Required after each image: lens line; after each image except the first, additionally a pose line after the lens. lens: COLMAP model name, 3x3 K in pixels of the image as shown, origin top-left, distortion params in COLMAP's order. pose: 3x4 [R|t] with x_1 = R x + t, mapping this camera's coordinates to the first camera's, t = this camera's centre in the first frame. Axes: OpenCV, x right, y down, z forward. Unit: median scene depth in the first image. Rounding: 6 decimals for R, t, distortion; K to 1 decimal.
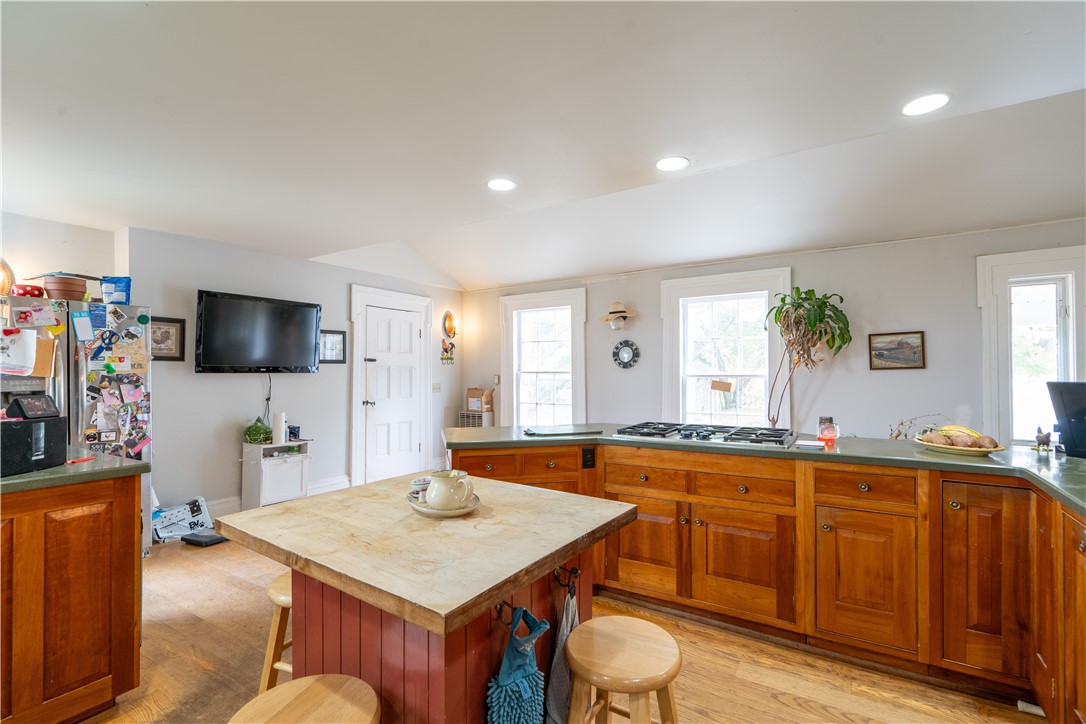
lens RADIAL K [[513.5, 0, 543.0], [0, 513.5, 362.0], [0, 0, 1]] dist [-0.001865, -0.000275]
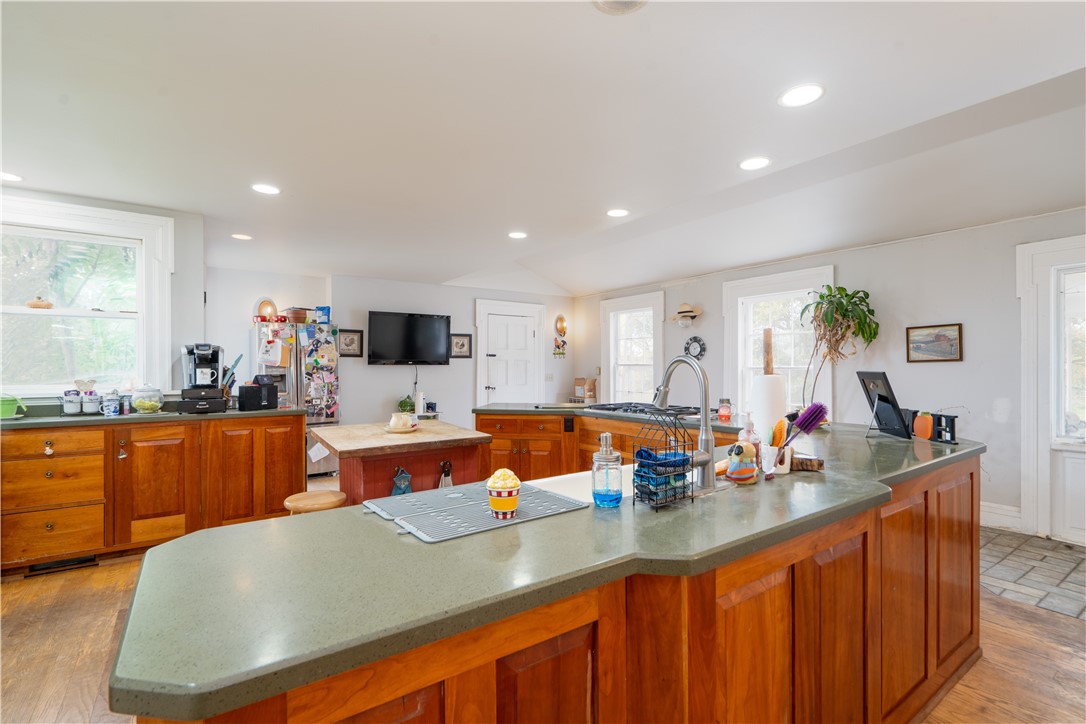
lens RADIAL K [[513.5, 0, 543.0], [0, 513.5, 362.0], [0, 0, 1]] dist [-0.001865, -0.000275]
pose [[0.927202, -0.001072, -0.374561, 0.362048], [0.006000, 0.999910, 0.011991, -0.002424], [0.374515, -0.013366, 0.927125, -0.221931]]
